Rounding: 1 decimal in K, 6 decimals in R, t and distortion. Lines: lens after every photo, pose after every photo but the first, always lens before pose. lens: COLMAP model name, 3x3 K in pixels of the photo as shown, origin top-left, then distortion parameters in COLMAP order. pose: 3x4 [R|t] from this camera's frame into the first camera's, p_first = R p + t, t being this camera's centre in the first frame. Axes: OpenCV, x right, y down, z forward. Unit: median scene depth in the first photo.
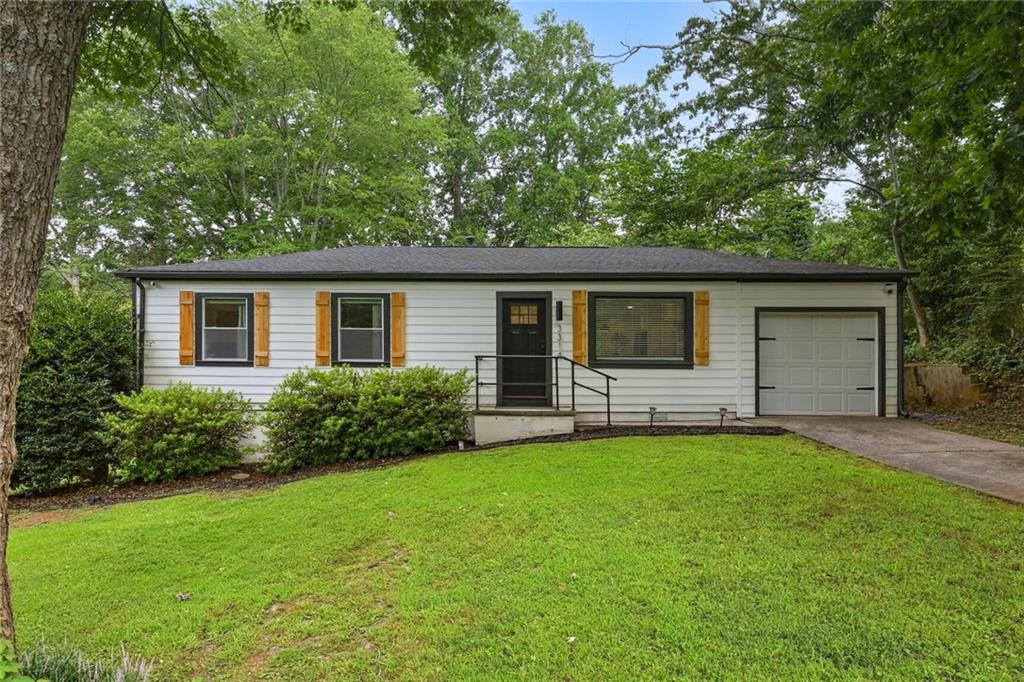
lens RADIAL K [[701.4, 0, 512.0], [0, 701.4, 341.0], [0, 0, 1]] dist [-0.004035, -0.000565]
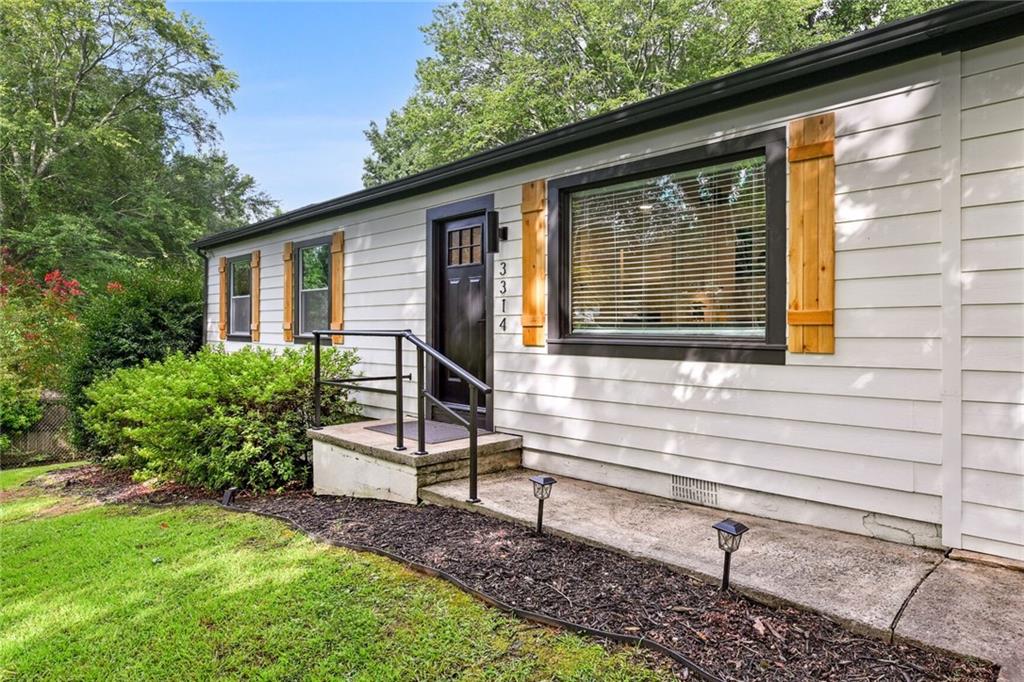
lens RADIAL K [[620.8, 0, 513.9], [0, 620.8, 328.0], [0, 0, 1]] dist [0.000857, 0.001652]
pose [[0.706127, -0.005521, -0.708064, 0.369925], [0.040536, 0.998645, 0.032638, 0.008827], [0.706924, -0.051749, 0.705394, 0.702582]]
